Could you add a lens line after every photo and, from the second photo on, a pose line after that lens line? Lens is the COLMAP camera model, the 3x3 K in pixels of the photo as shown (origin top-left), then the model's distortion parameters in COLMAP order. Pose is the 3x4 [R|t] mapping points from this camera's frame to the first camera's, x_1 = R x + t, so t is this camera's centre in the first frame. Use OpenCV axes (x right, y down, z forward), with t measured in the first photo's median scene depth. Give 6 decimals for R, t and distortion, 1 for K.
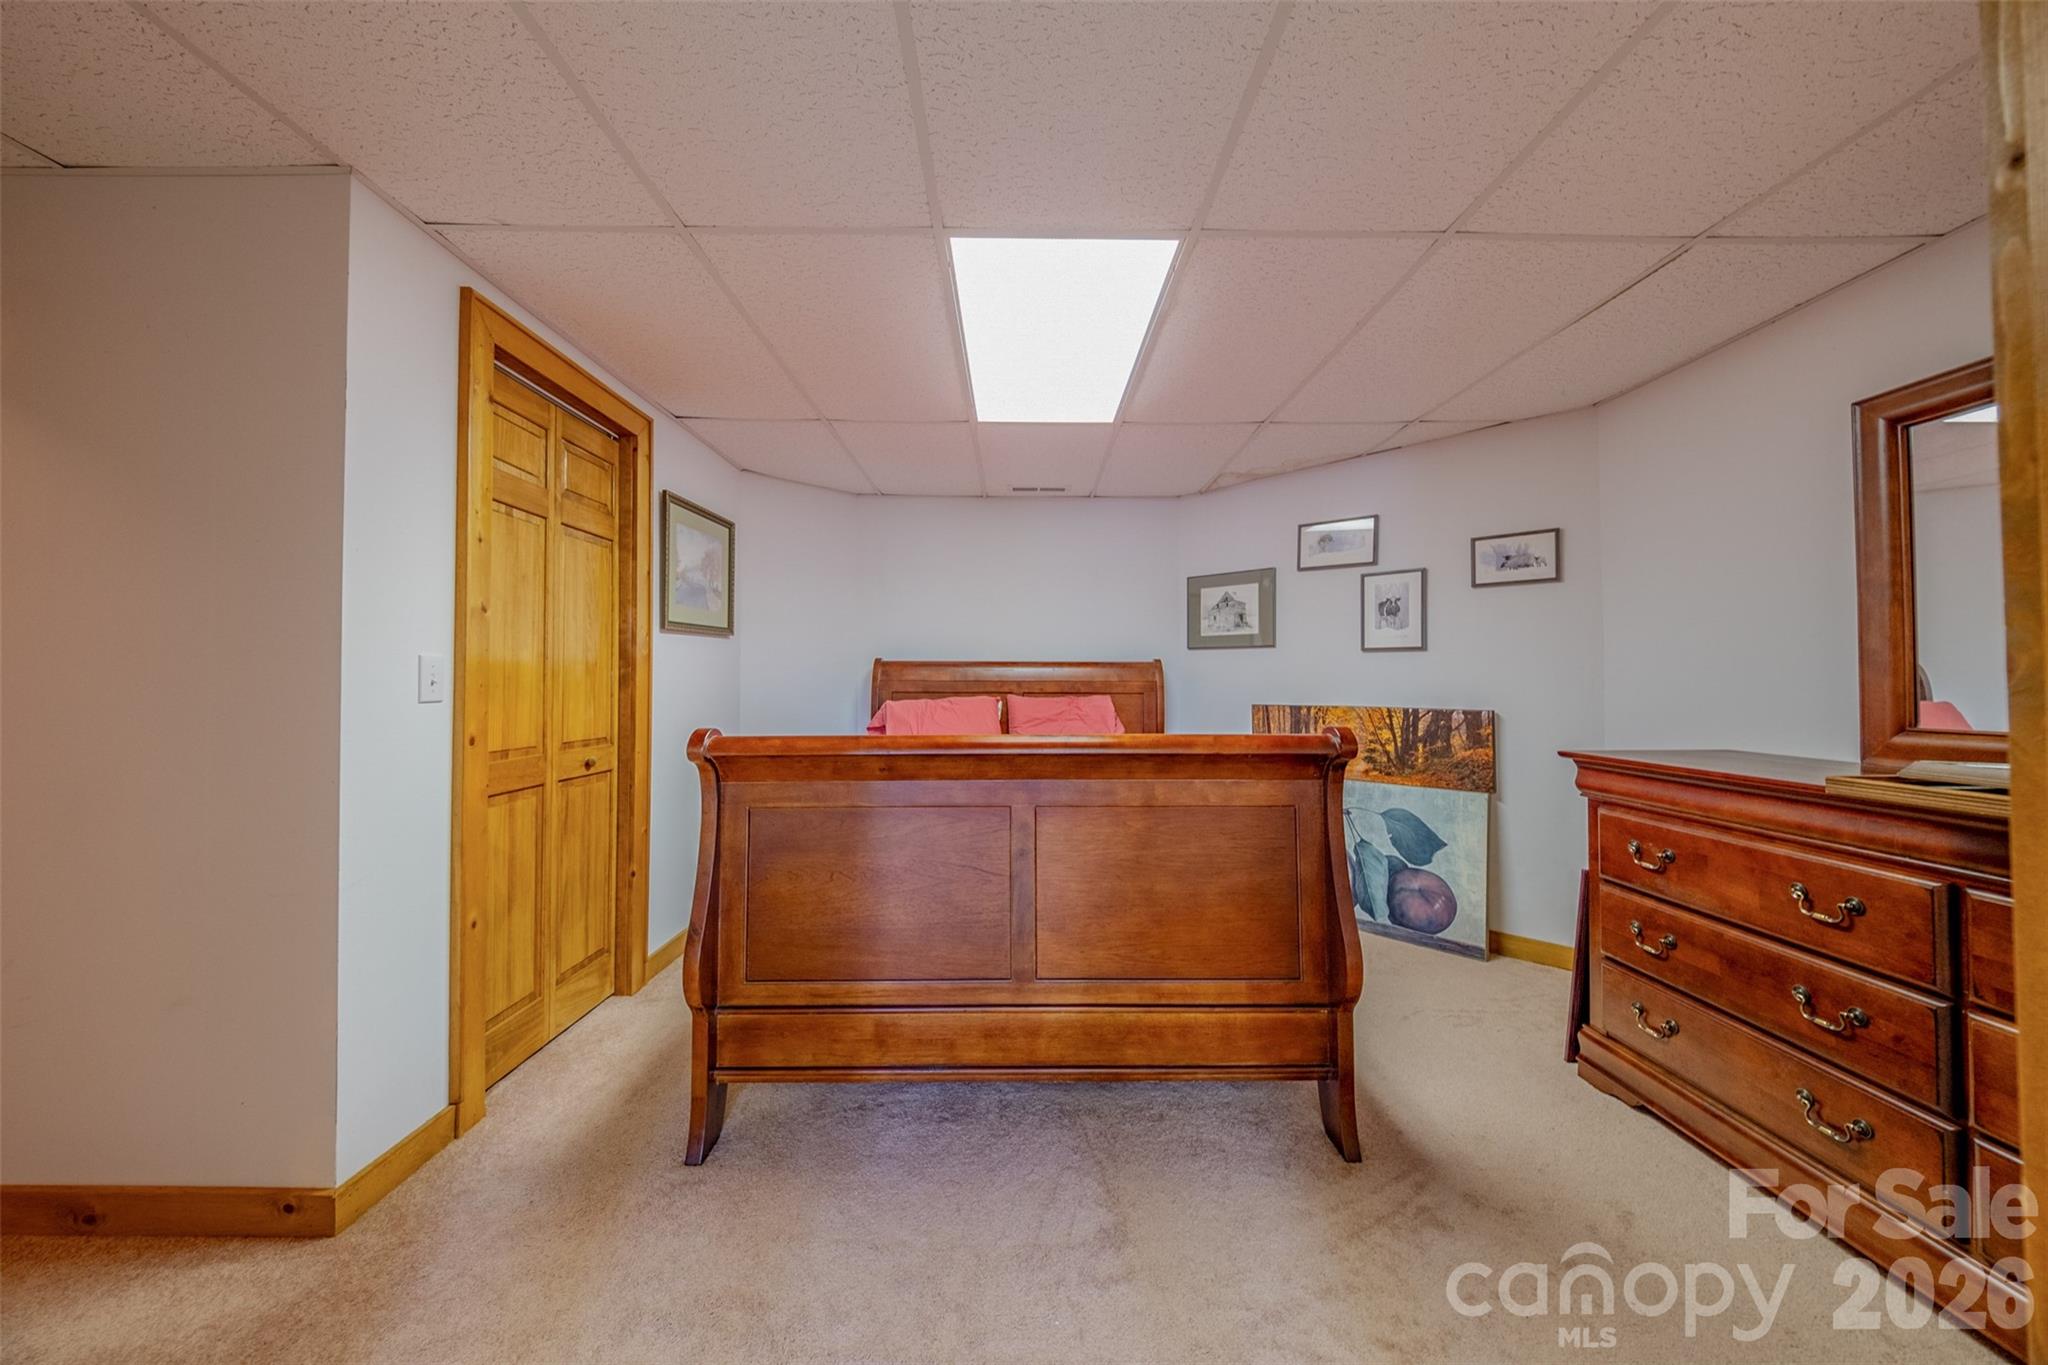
lens RADIAL K [[696.2, 0, 1011.1], [0, 696.2, 672.1], [0, 0, 1]] dist [0.009172, -0.005473]
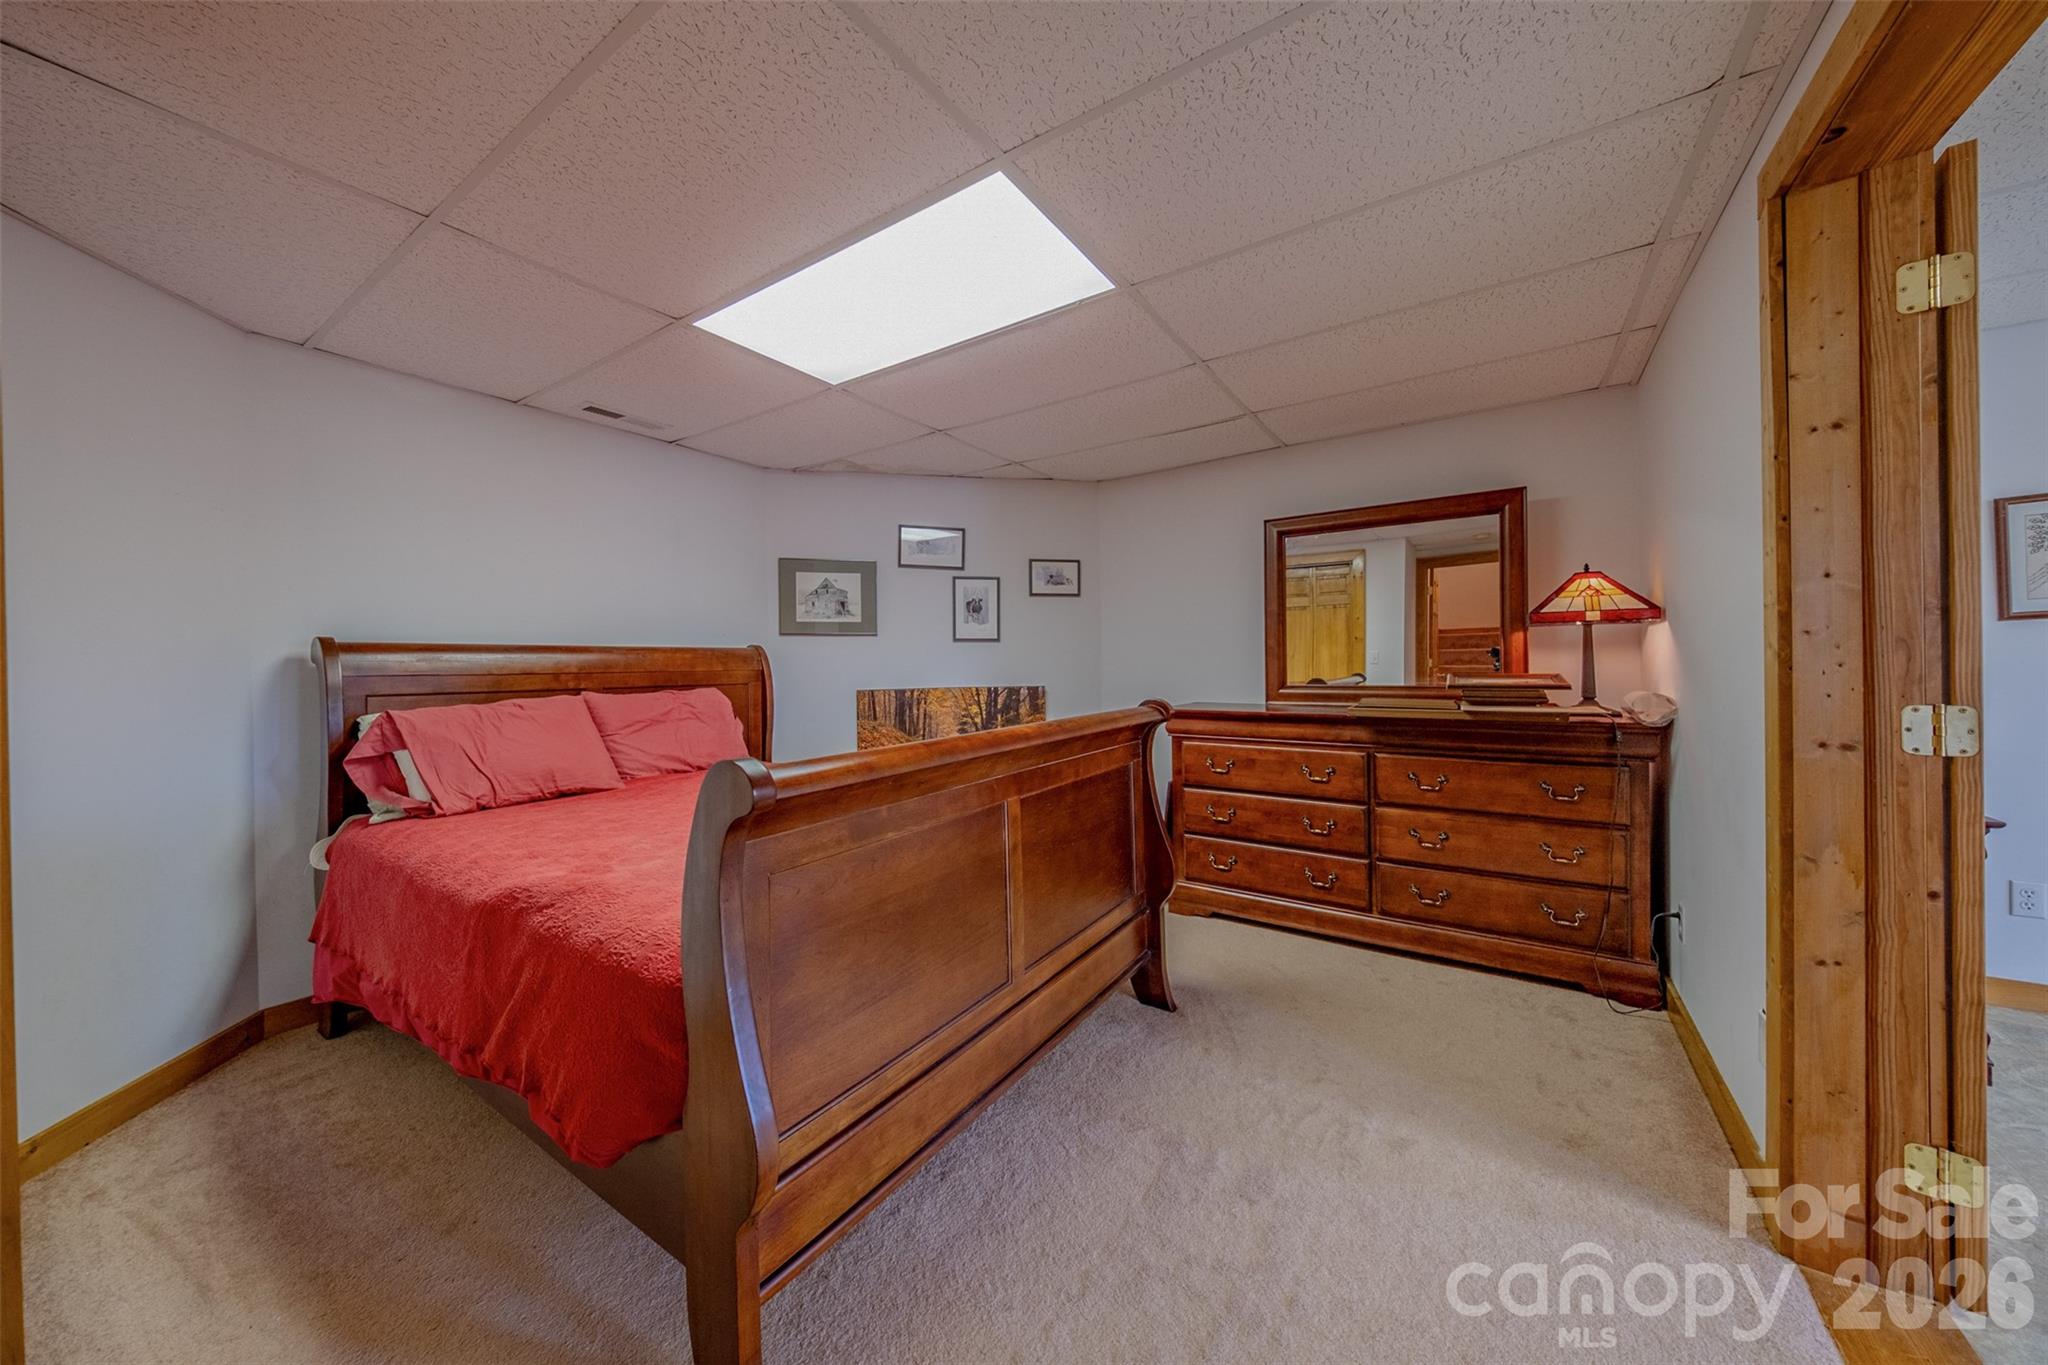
lens RADIAL K [[696.2, 0, 1023.9], [0, 696.2, 668.4], [0, 0, 1]] dist [0.009172, -0.005473]
pose [[0.547470, -0.016340, 0.836666, -0.440295], [0.002327, 0.999835, 0.018003, -0.004655], [-0.836822, -0.007909, 0.547418, 0.256571]]
